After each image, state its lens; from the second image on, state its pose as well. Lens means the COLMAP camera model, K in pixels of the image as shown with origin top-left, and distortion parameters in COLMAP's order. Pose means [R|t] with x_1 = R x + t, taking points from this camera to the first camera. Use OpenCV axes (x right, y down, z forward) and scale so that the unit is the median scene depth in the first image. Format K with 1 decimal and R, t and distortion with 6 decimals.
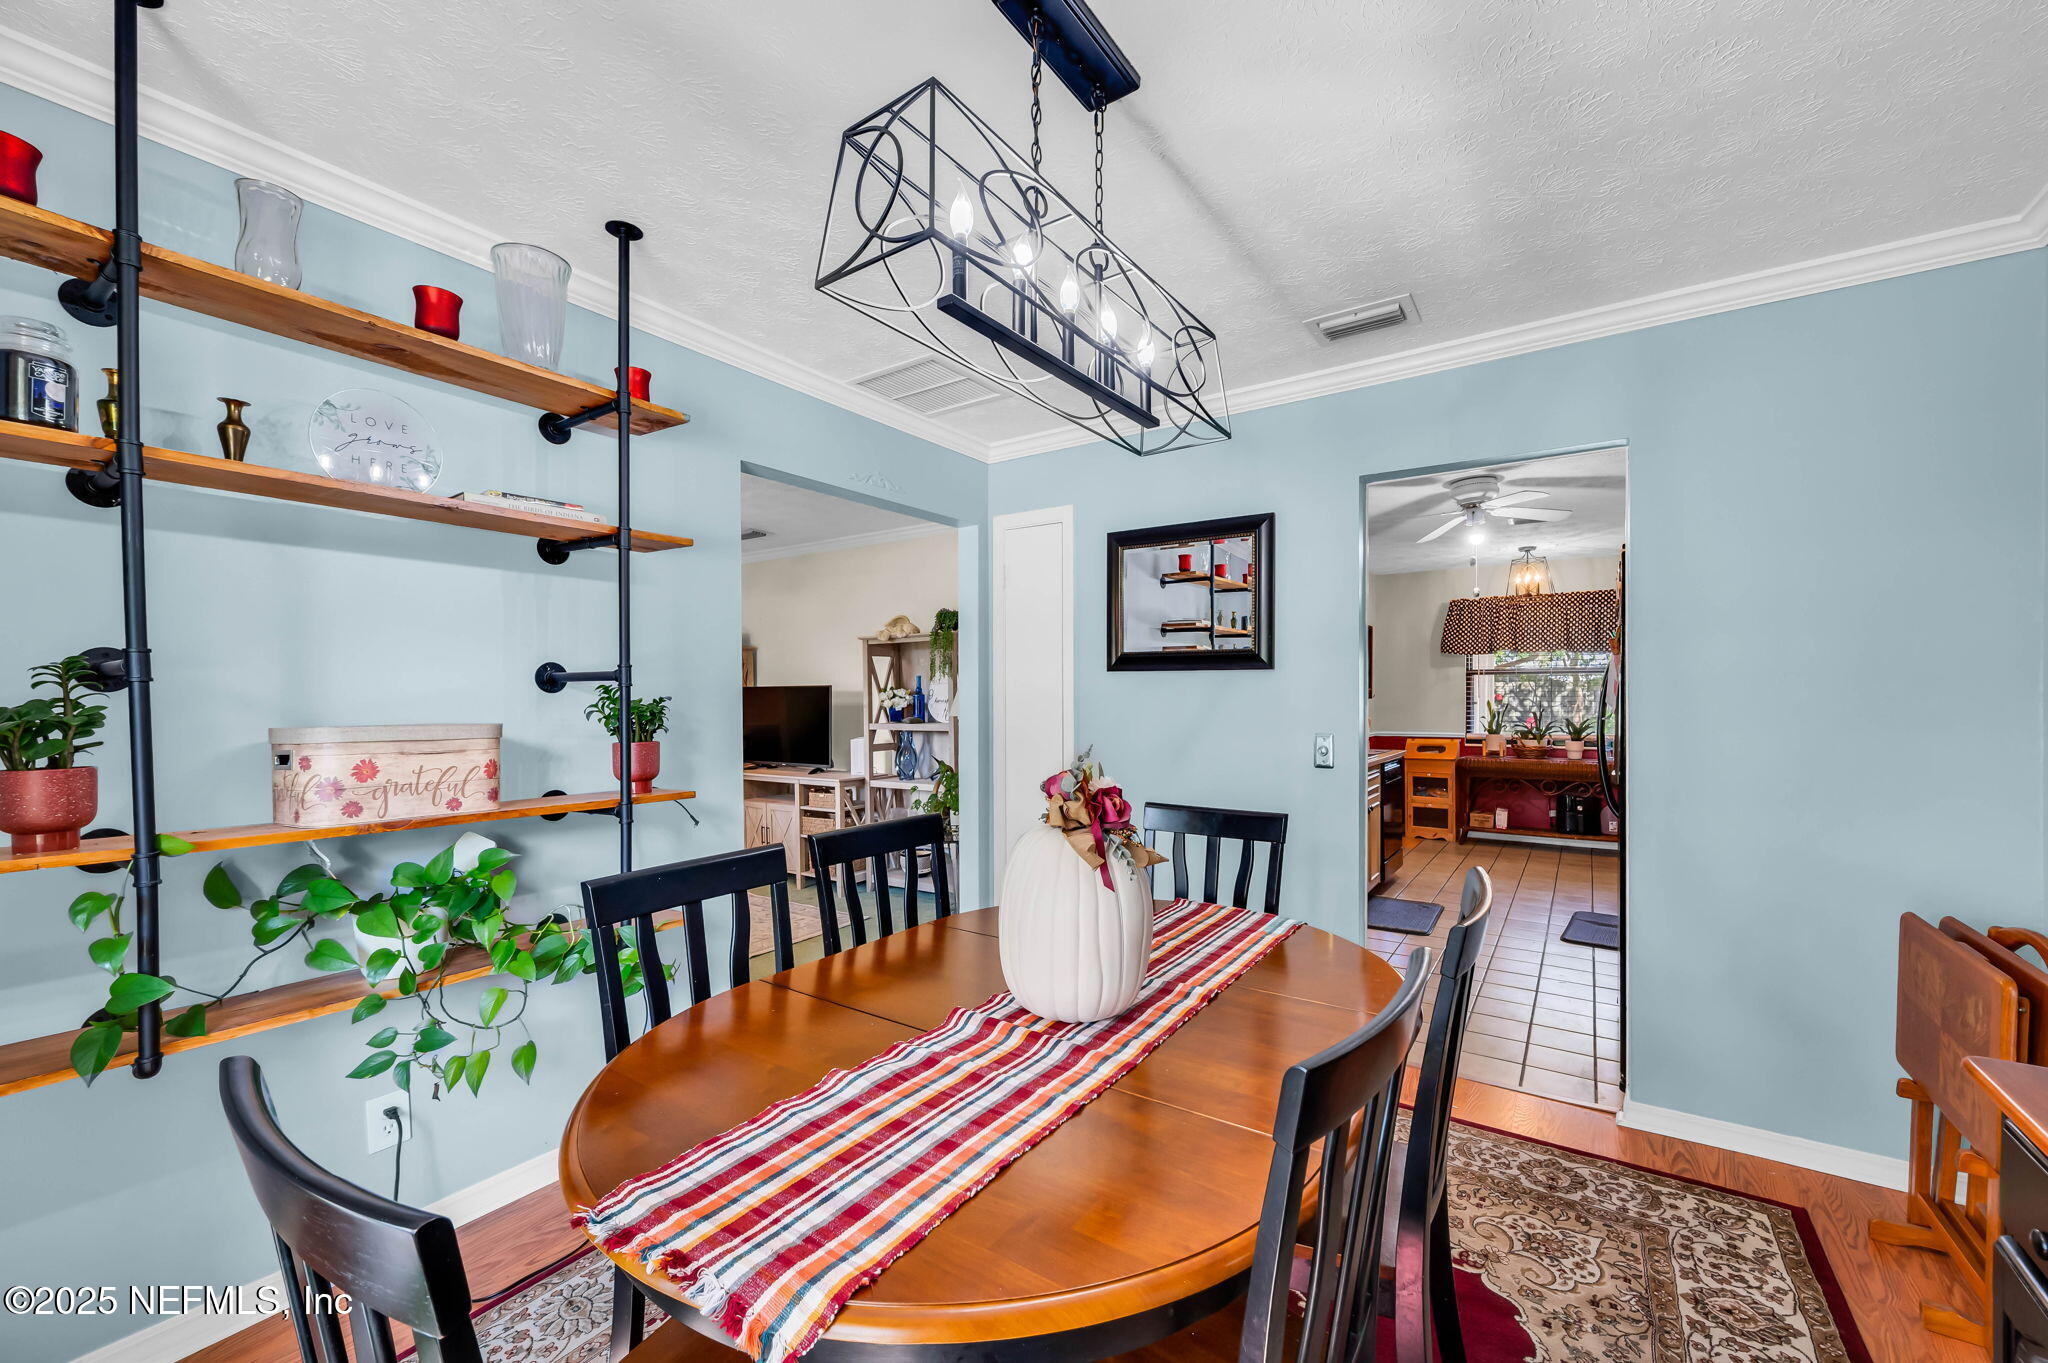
lens RADIAL K [[819.0, 0, 1037.1], [0, 819.0, 698.3], [0, 0, 1]] dist [-0.002041, -0.000105]
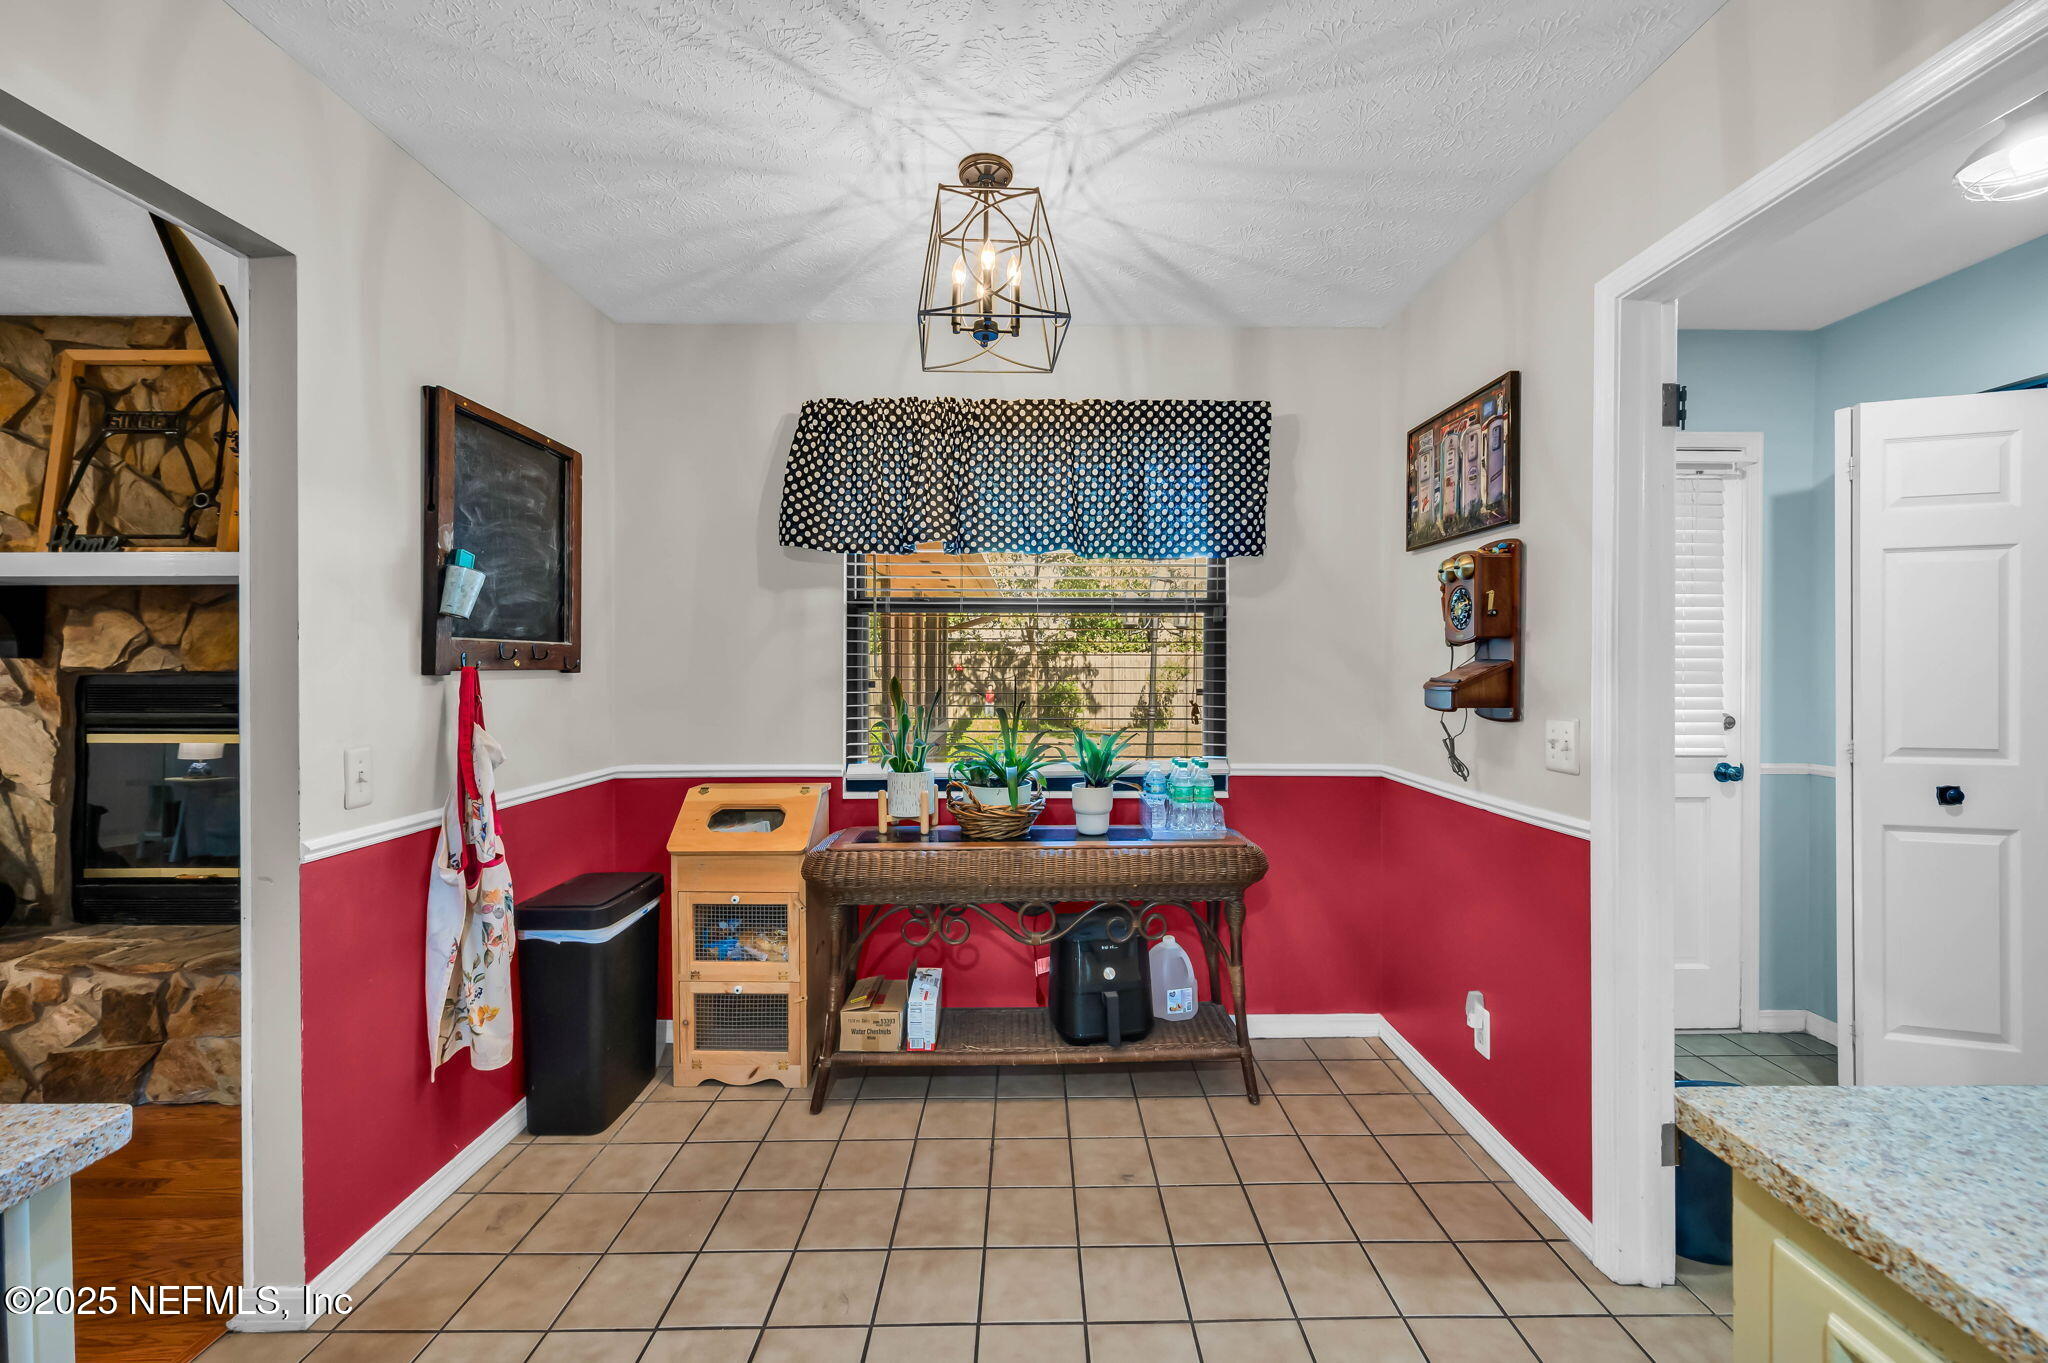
lens RADIAL K [[819.0, 0, 1042.3], [0, 819.0, 665.4], [0, 0, 1]] dist [-0.002041, -0.000105]
pose [[0.819215, 0.002870, 0.573479, 0.391238], [-0.000602, 0.999991, -0.004144, -0.001440], [-0.573486, 0.003050, 0.819209, 0.654677]]
